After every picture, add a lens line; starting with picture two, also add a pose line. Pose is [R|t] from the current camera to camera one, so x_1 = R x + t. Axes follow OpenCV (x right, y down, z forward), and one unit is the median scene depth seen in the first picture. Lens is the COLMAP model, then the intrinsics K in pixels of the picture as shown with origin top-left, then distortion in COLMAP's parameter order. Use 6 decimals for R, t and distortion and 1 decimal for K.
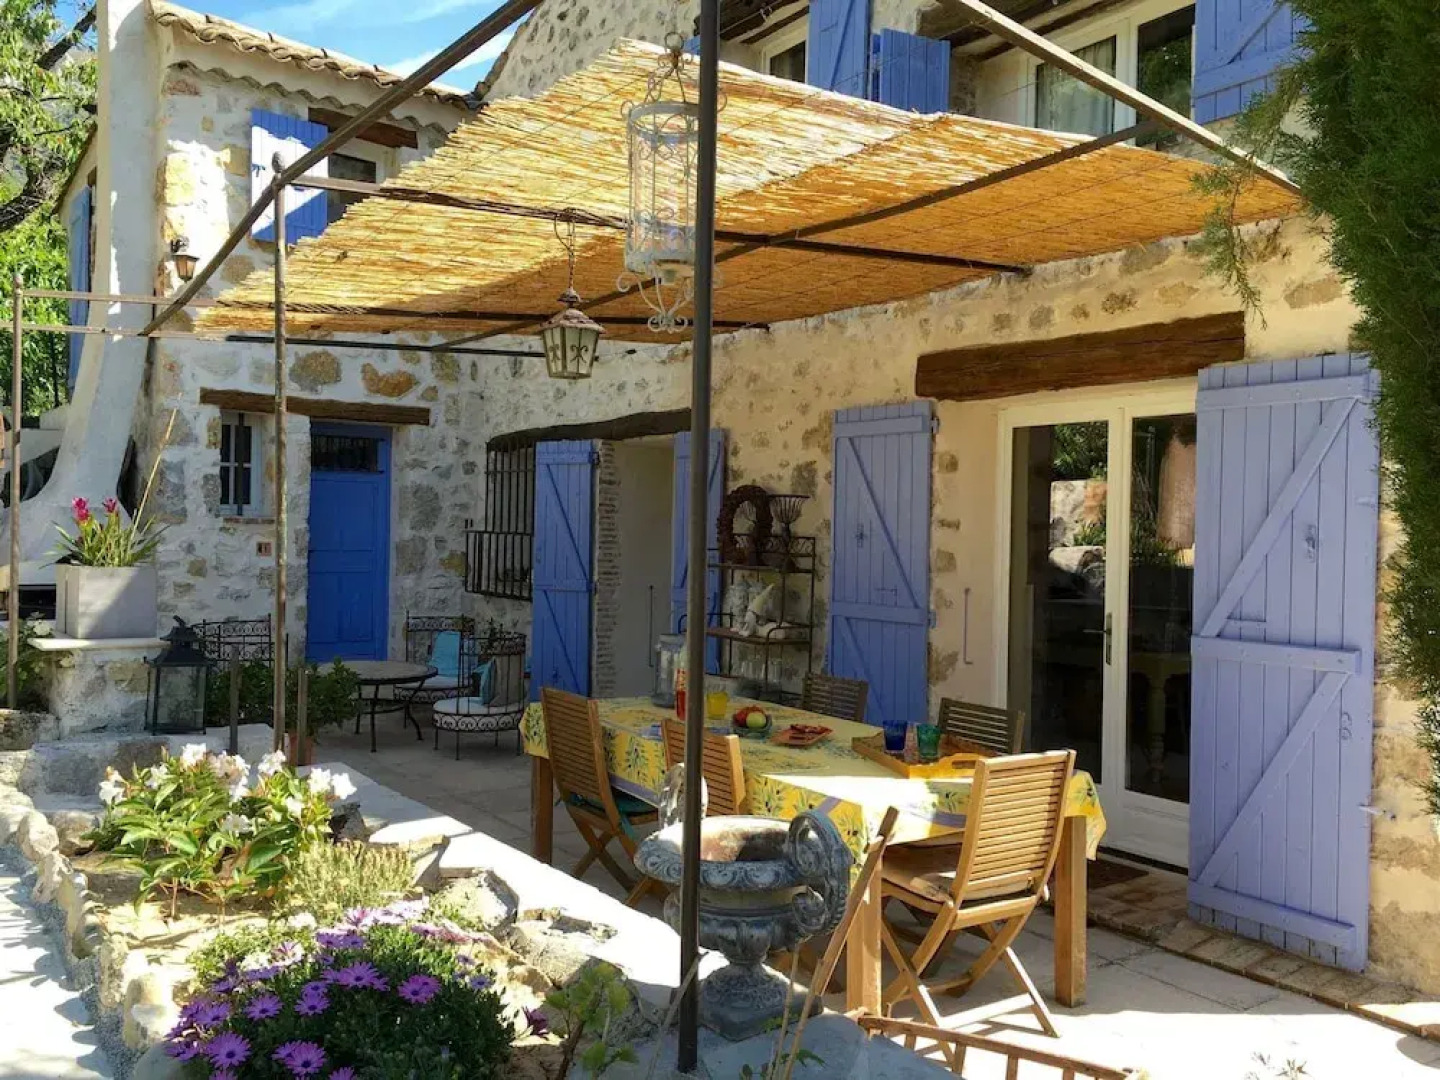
lens RADIAL K [[1281.5, 0, 720.0], [0, 1281.5, 540.0], [0, 0, 1]] dist [0.098363, -0.146976]
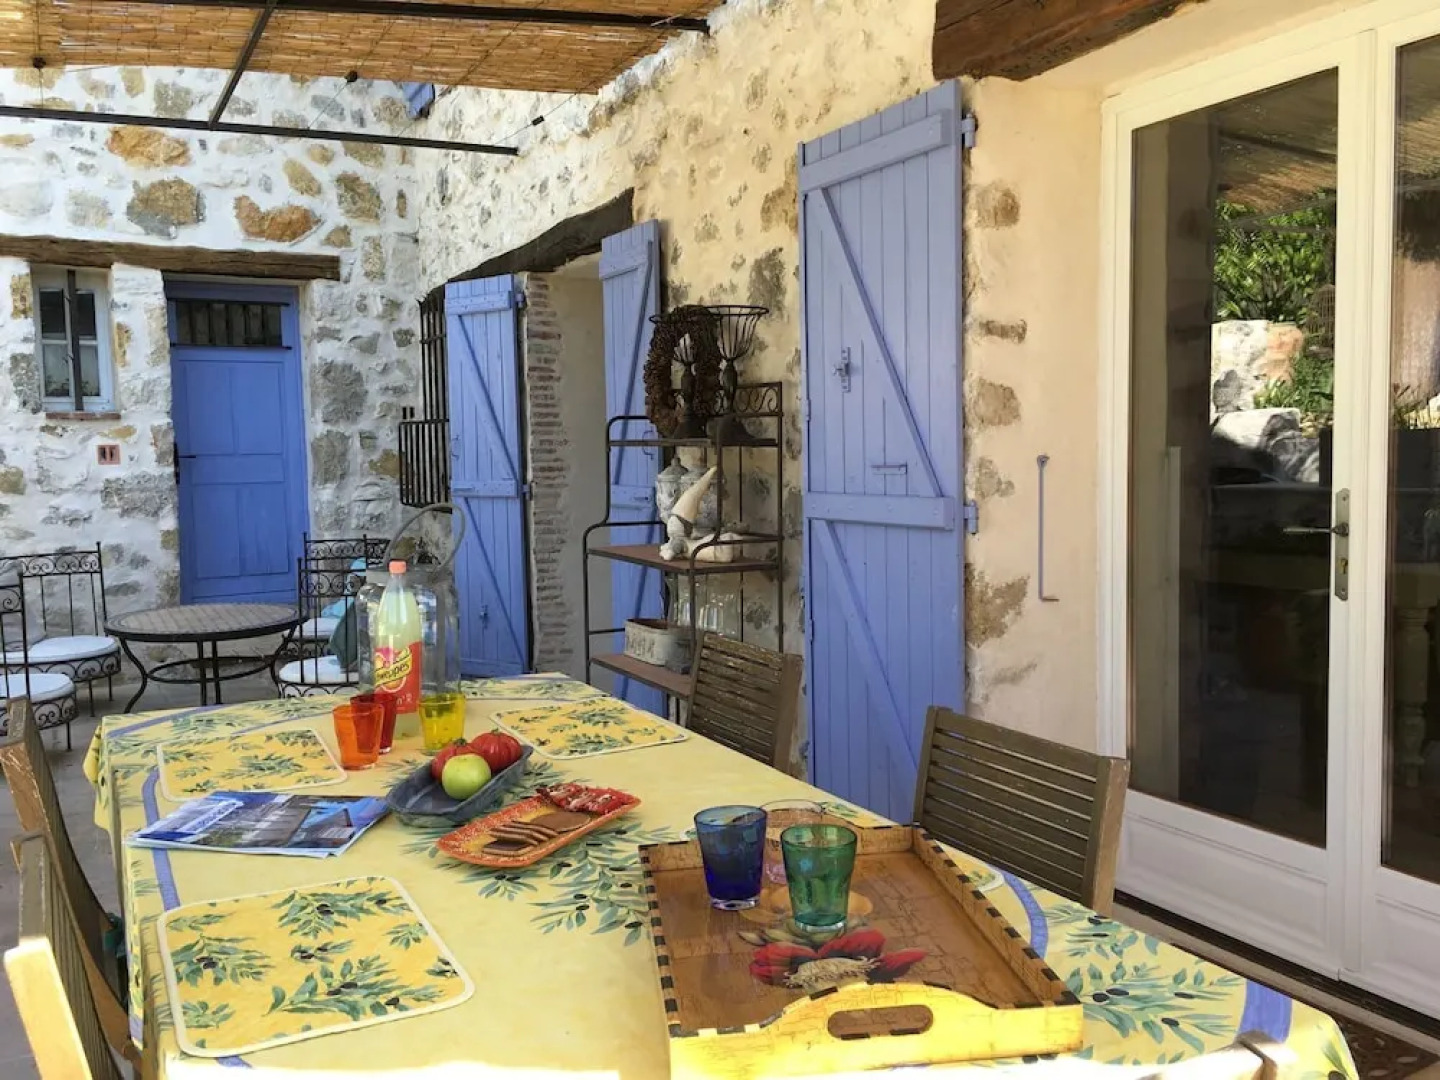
lens RADIAL K [[1281.5, 0, 720.0], [0, 1281.5, 540.0], [0, 0, 1]] dist [0.098363, -0.146976]
pose [[0.992213, -0.031673, -0.120461, 0.088316], [0.039791, 0.997052, 0.065598, 0.022867], [0.118028, -0.069880, 0.990548, 0.332975]]
